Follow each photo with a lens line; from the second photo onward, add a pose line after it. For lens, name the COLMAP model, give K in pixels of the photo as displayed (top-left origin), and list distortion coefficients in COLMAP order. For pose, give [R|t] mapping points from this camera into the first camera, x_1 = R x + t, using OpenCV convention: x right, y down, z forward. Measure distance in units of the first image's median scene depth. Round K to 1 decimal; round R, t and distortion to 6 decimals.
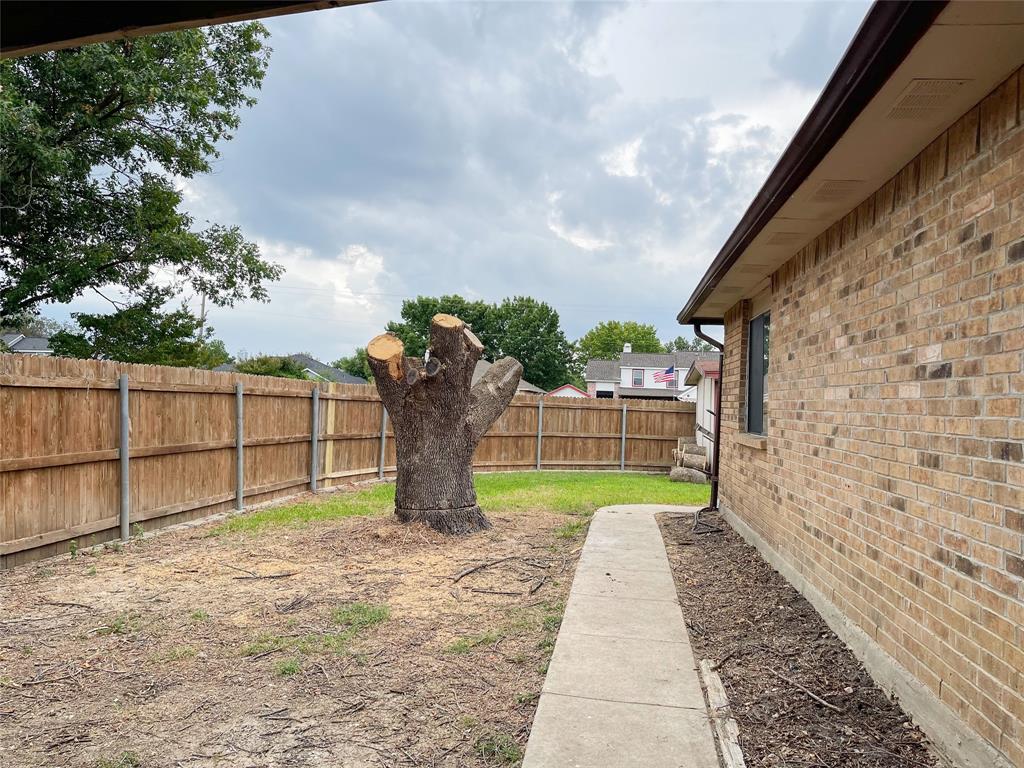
lens RADIAL K [[779.2, 0, 508.7], [0, 779.2, 389.5], [0, 0, 1]] dist [0.054078, -0.064536]
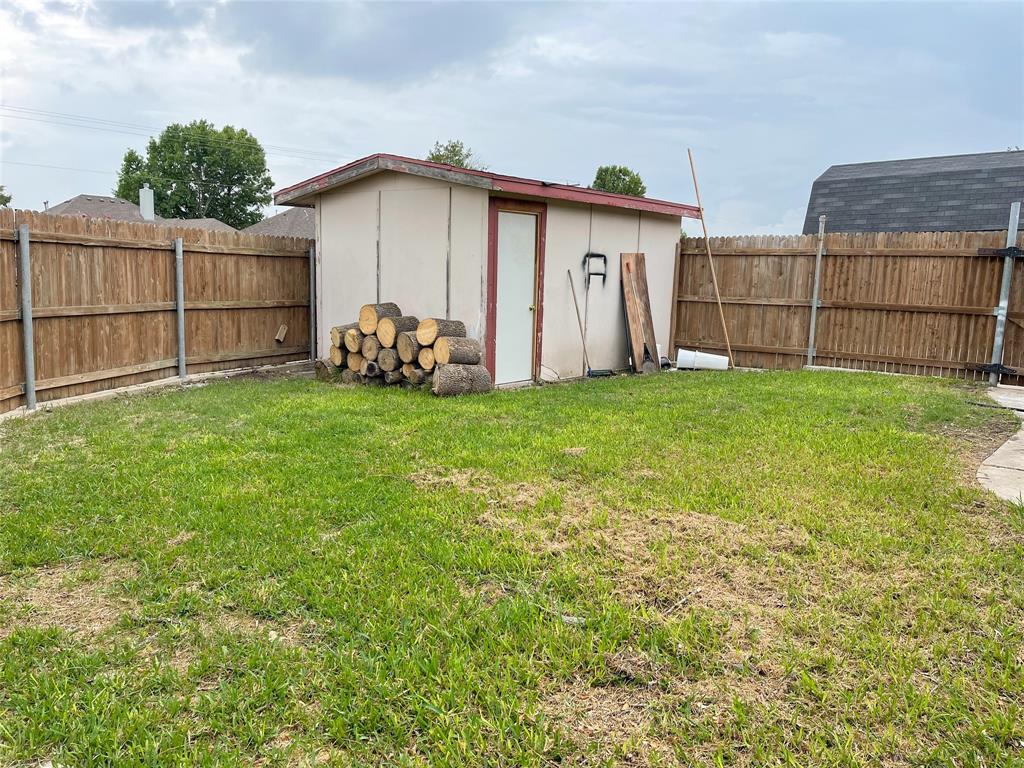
lens RADIAL K [[779.2, 0, 523.5], [0, 779.2, 377.3], [0, 0, 1]] dist [0.054078, -0.064536]
pose [[0.536227, -0.129192, 0.834129, -0.146573], [-0.027242, 0.985054, 0.170080, 0.015233], [-0.843634, -0.113925, 0.524693, 0.565680]]
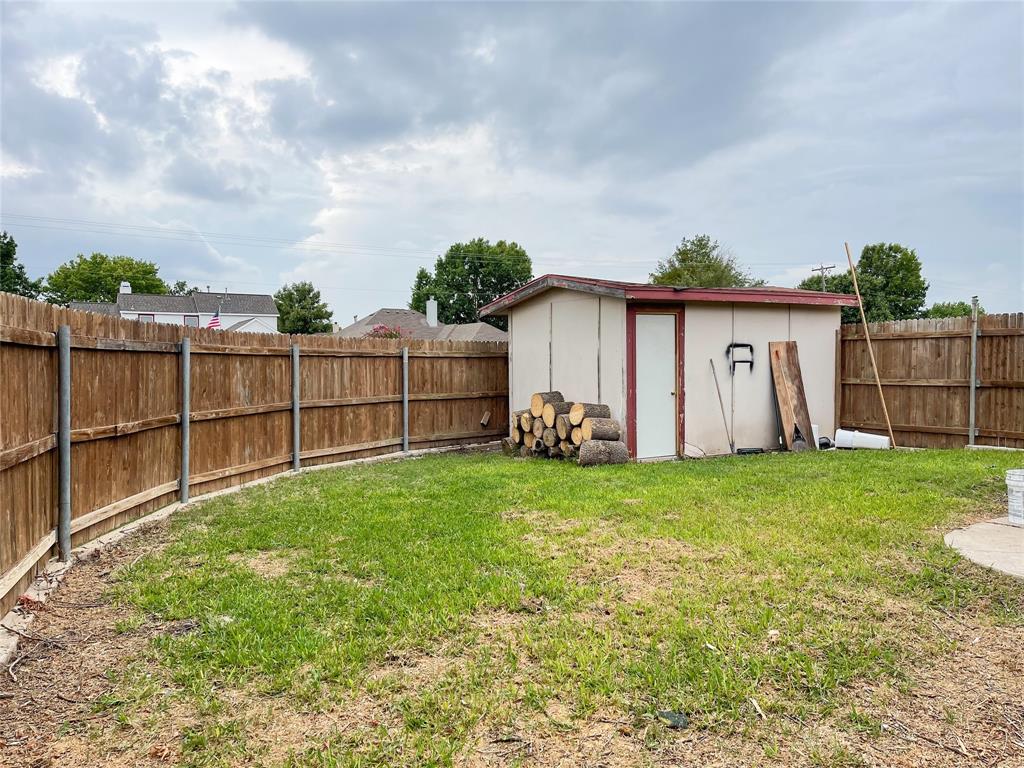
lens RADIAL K [[779.2, 0, 529.7], [0, 779.2, 361.2], [0, 0, 1]] dist [0.054078, -0.064536]
pose [[0.779033, -0.039341, 0.625747, -0.167986], [0.021002, 0.999107, 0.036666, 0.009140], [-0.626631, -0.015422, 0.779164, 0.446188]]
